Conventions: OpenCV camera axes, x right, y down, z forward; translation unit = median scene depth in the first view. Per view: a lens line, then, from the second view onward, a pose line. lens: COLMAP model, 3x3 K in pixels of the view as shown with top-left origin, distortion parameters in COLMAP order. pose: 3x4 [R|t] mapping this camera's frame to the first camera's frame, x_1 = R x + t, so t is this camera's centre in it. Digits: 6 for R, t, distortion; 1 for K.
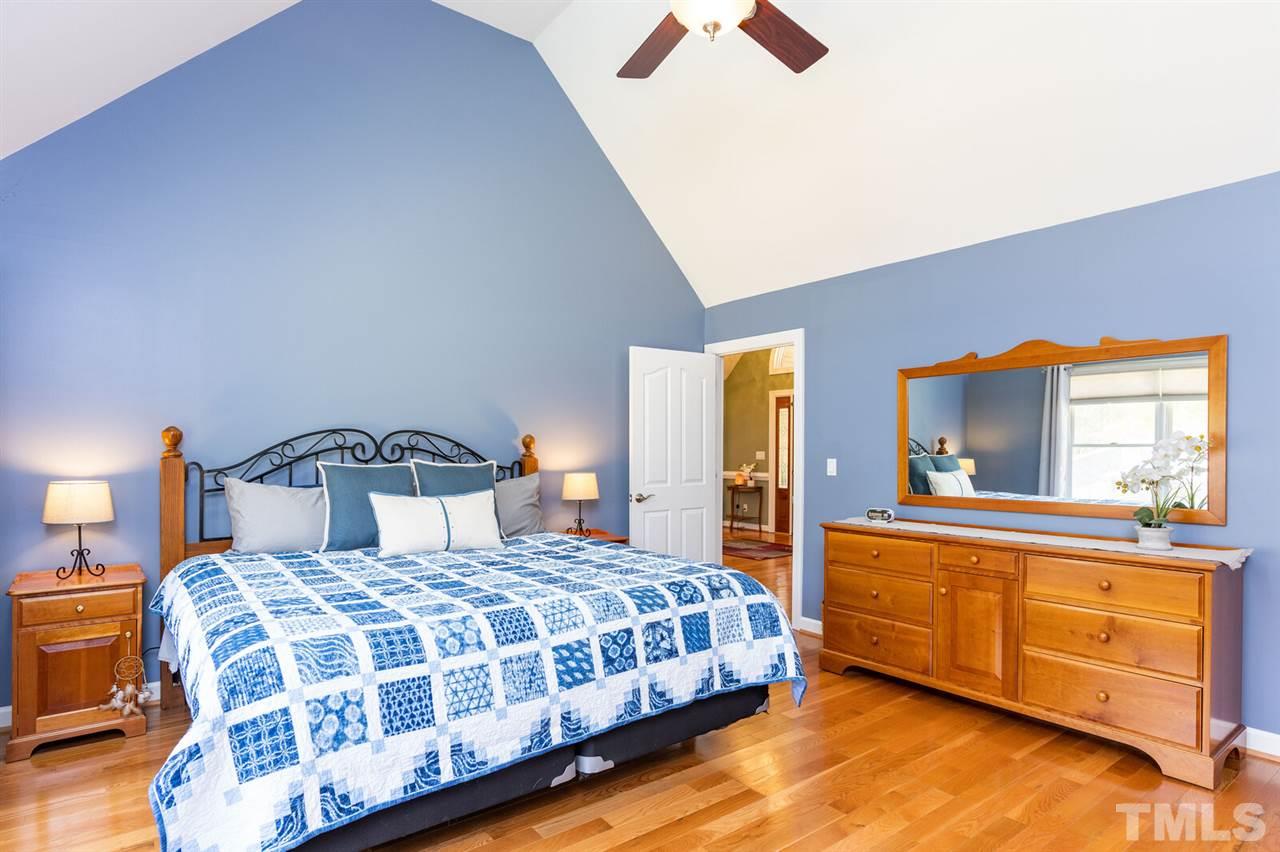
lens RADIAL K [[692.4, 0, 649.9], [0, 692.4, 452.7], [0, 0, 1]] dist [0.005211, 0.000990]
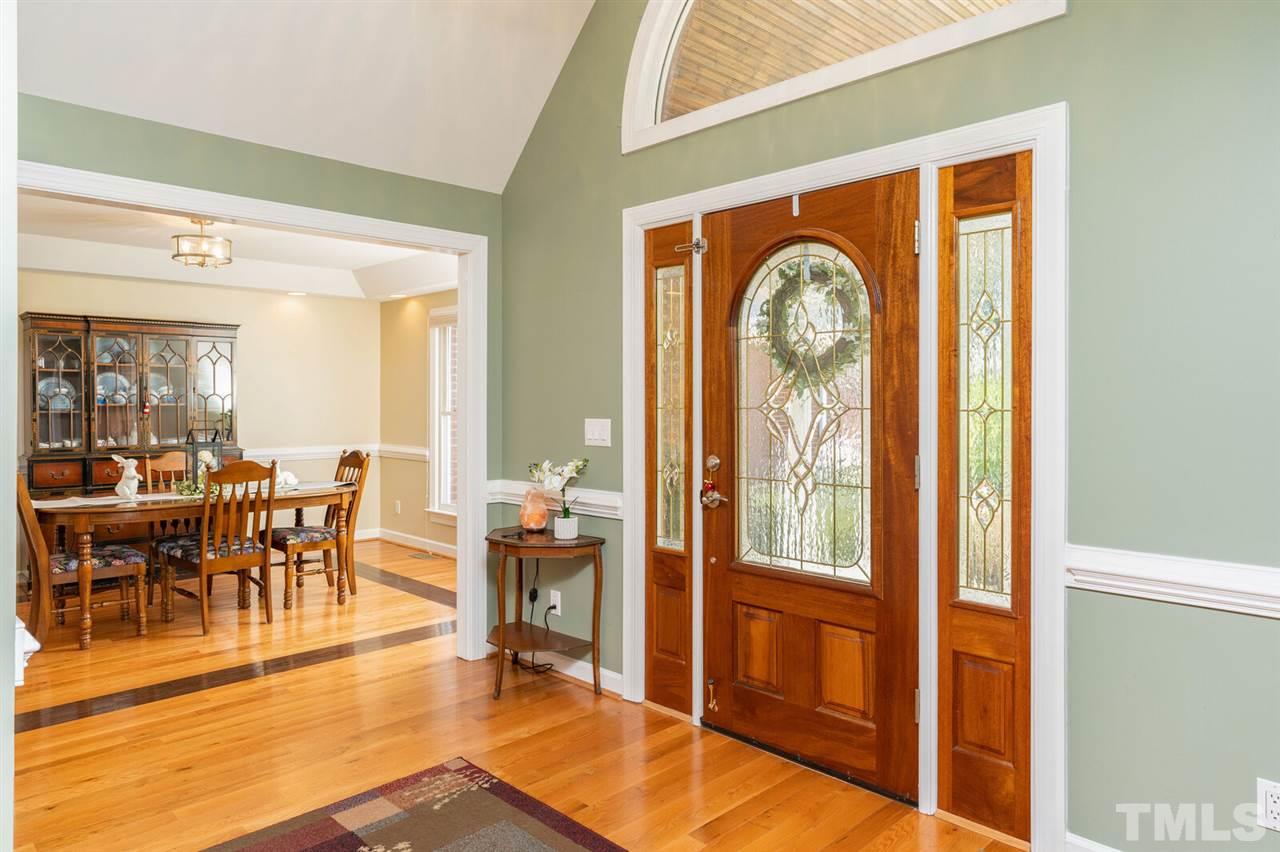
lens RADIAL K [[818.9, 0, 638.4], [0, 818.9, 418.9], [0, 0, 1]] dist [0.003301, 0.000192]
pose [[0.992749, -0.008046, 0.119937, 0.135501], [0.006935, 0.999929, 0.009681, -0.004726], [-0.120006, -0.008779, 0.992734, 0.651630]]
